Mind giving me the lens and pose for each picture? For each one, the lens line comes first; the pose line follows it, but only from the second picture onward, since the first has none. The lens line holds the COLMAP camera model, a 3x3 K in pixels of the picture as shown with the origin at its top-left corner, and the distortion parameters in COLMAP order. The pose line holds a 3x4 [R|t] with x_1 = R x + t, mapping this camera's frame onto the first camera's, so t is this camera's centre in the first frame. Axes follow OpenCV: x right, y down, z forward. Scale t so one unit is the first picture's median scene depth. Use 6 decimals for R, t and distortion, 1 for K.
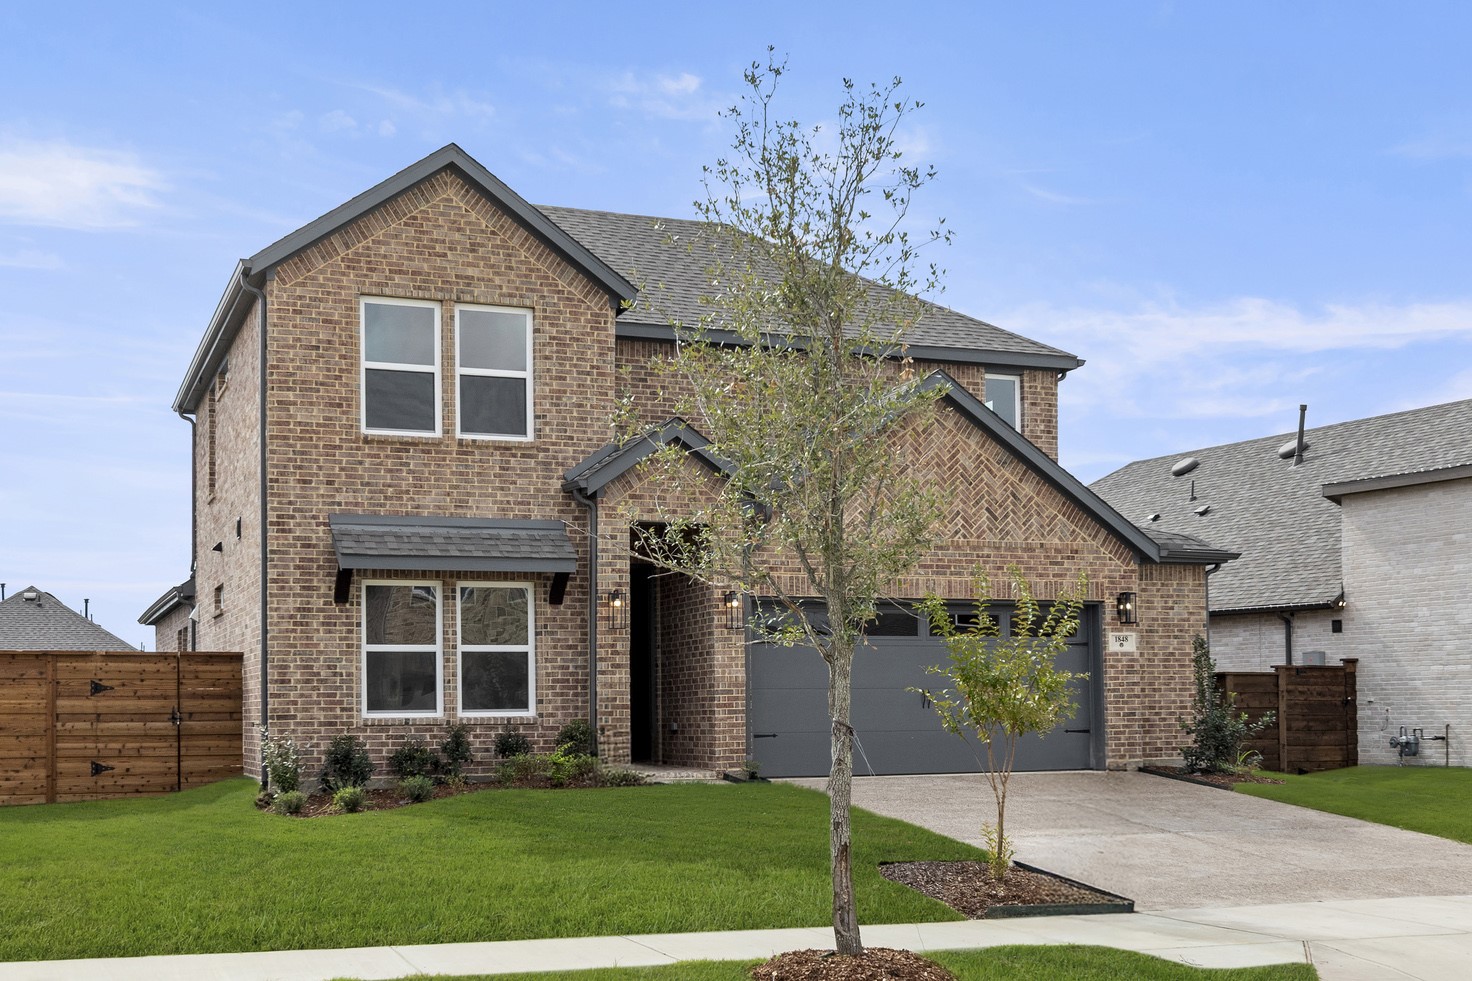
lens RADIAL K [[1012.1, 0, 735.7], [0, 1012.1, 492.5], [0, 0, 1]] dist [0.001387, 0.001095]
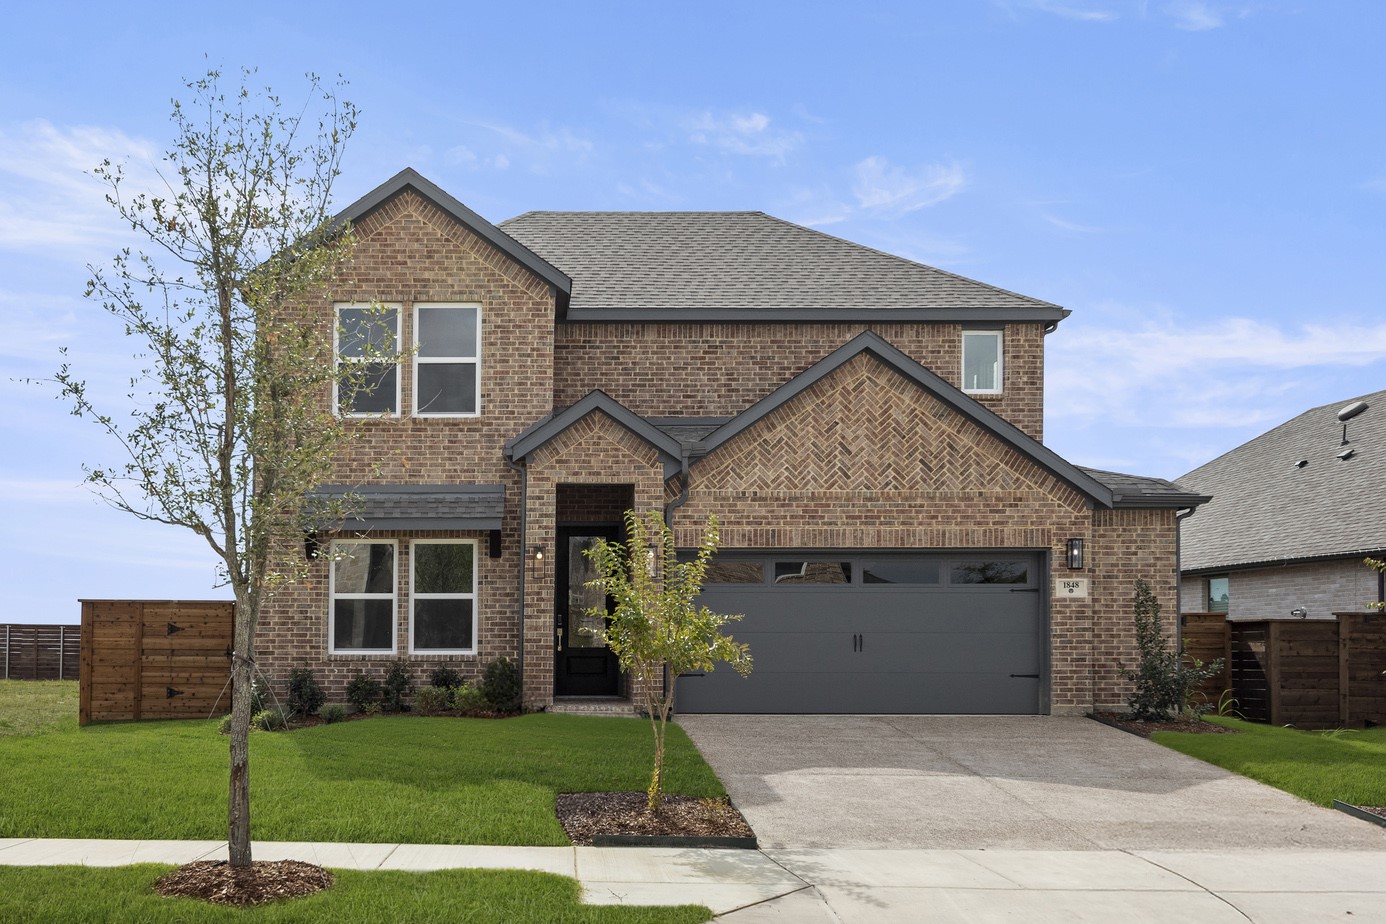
lens RADIAL K [[903.5, 0, 692.2], [0, 903.5, 461.2], [0, 0, 1]] dist [0.005633, -0.006049]
pose [[0.973261, -0.038131, -0.226514, 0.264790], [0.038522, 0.999254, -0.002696, 0.011730], [0.226447, -0.006102, 0.974004, 0.048788]]
